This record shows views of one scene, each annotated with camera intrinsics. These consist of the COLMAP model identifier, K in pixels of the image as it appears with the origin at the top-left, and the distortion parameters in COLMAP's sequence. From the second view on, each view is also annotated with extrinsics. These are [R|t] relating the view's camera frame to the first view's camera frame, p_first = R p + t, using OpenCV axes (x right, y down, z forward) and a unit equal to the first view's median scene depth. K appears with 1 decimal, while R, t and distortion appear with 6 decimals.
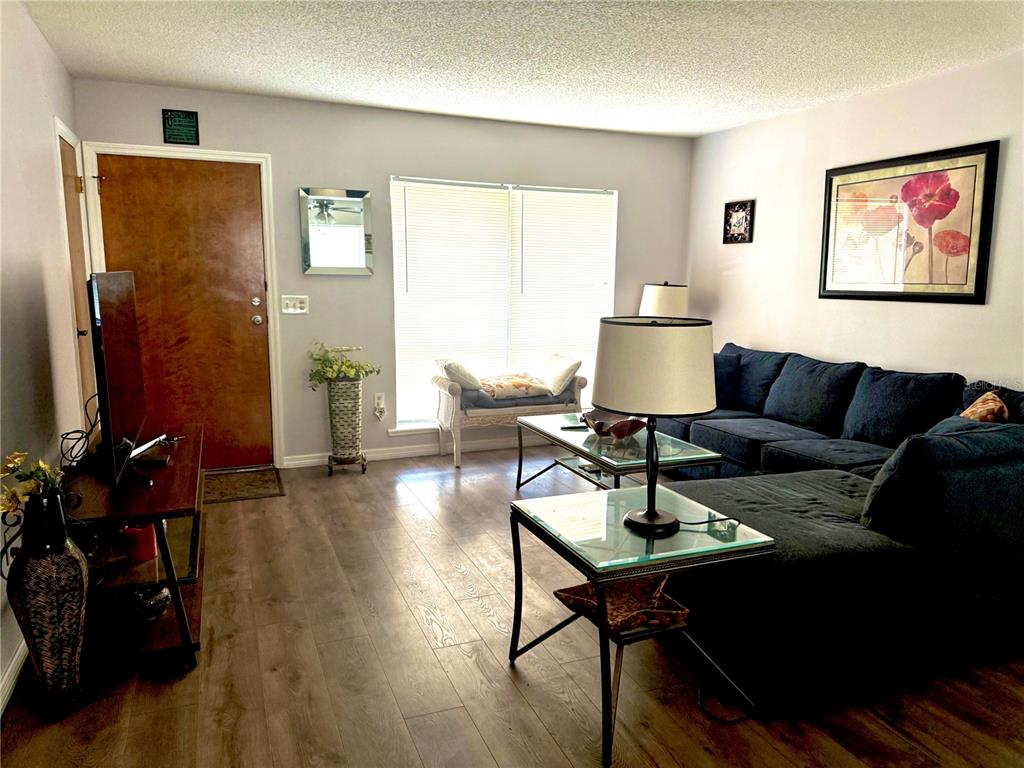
lens RADIAL K [[720.3, 0, 510.0], [0, 720.3, 385.3], [0, 0, 1]] dist [0.068229, -0.093207]
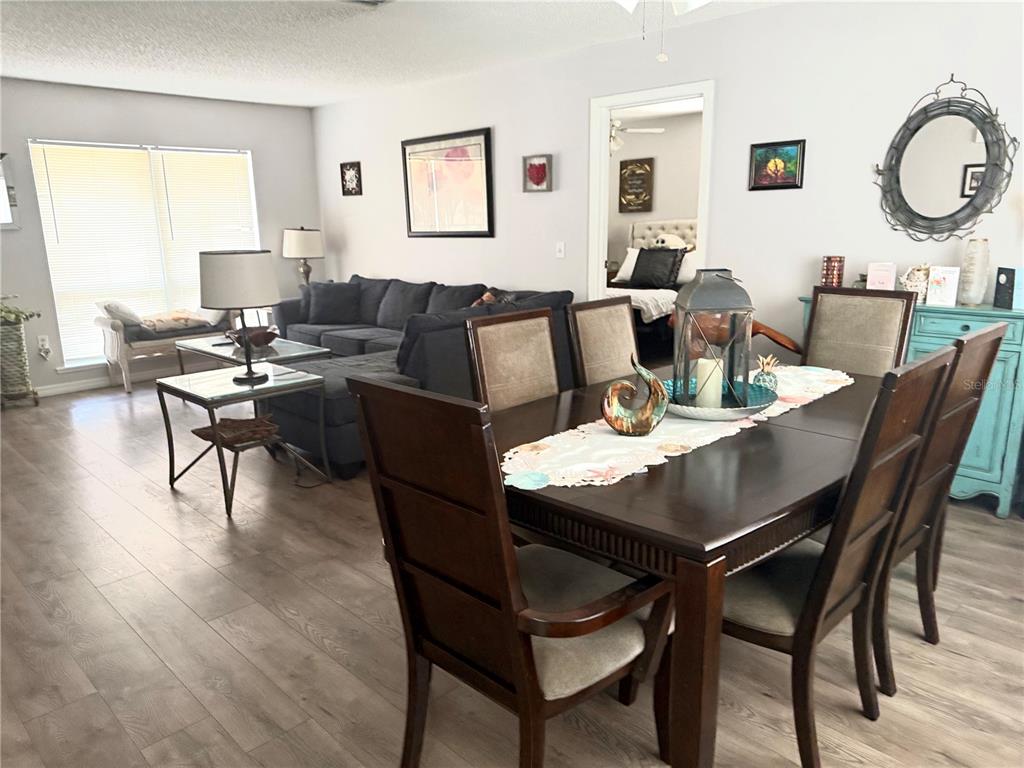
lens RADIAL K [[720.3, 0, 501.4], [0, 720.3, 387.9], [0, 0, 1]] dist [0.068229, -0.093207]
pose [[0.922453, -0.113160, 0.369155, 0.050503], [0.084912, 0.992137, 0.091949, 0.049926], [-0.376657, -0.053472, 0.924808, -0.328195]]
